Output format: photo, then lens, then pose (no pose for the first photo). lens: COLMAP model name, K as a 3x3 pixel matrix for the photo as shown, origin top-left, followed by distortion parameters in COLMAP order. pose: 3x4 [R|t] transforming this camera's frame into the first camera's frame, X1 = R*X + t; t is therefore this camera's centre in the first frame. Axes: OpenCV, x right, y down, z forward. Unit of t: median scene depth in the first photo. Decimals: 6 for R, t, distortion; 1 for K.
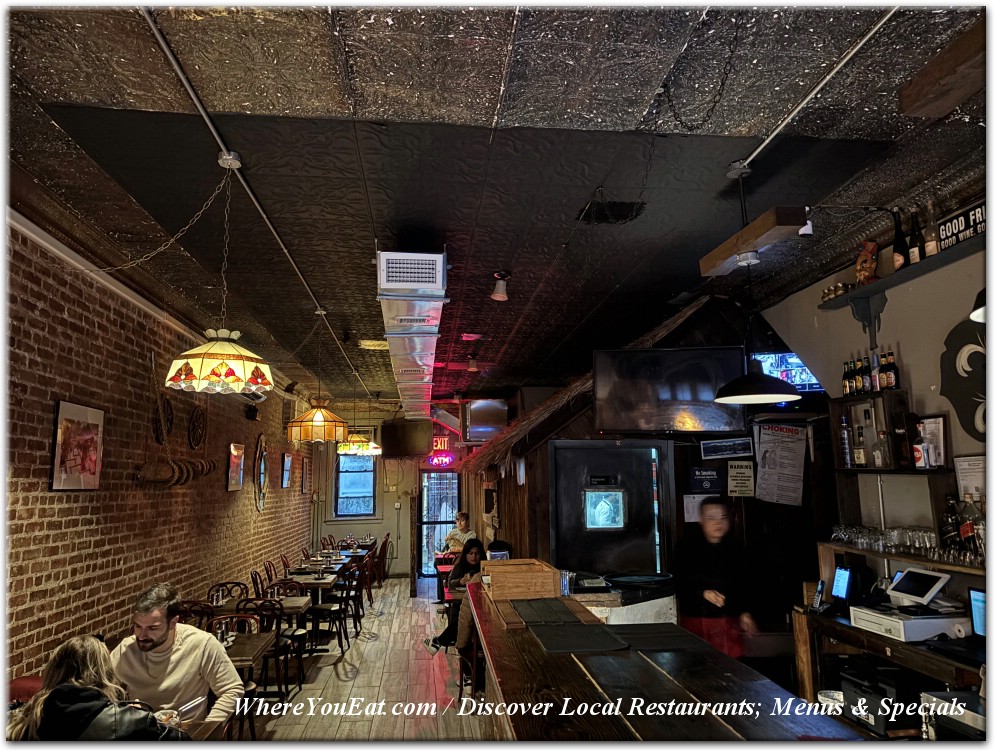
lens RADIAL K [[710.4, 0, 497.5], [0, 710.4, 375.0], [0, 0, 1]] dist [0.048423, -0.049613]
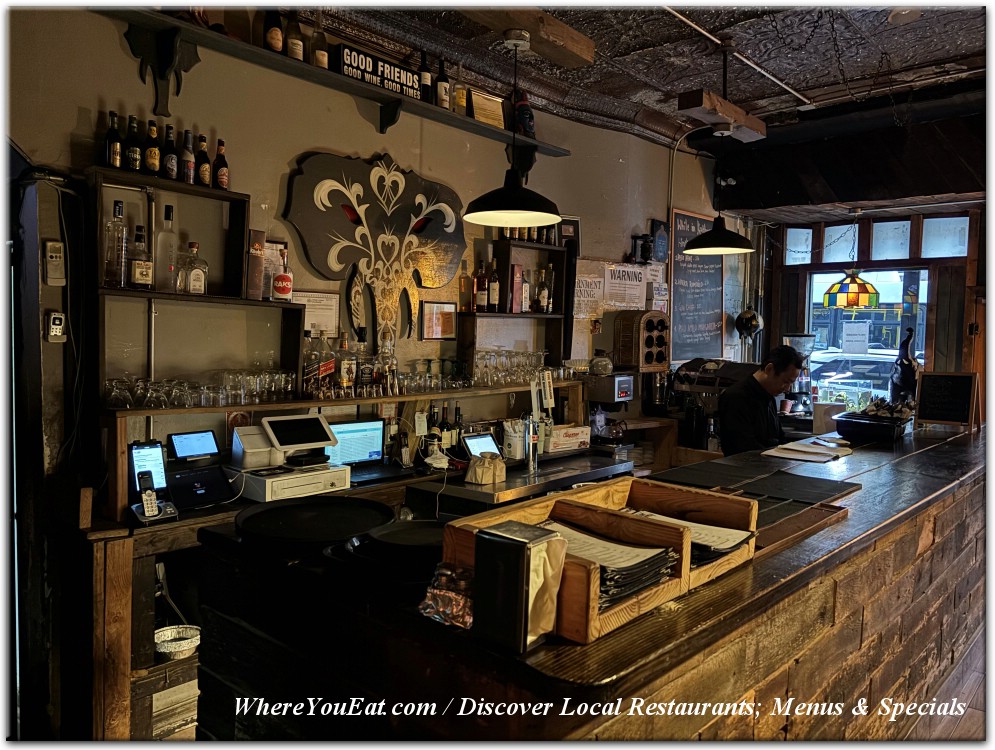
lens RADIAL K [[710.4, 0, 497.5], [0, 710.4, 375.0], [0, 0, 1]] dist [0.048423, -0.049613]
pose [[-0.666647, -0.049252, 0.743745, -0.235238], [-0.125387, 0.991005, -0.046762, 0.237041], [-0.734752, -0.124430, -0.666826, 1.435353]]
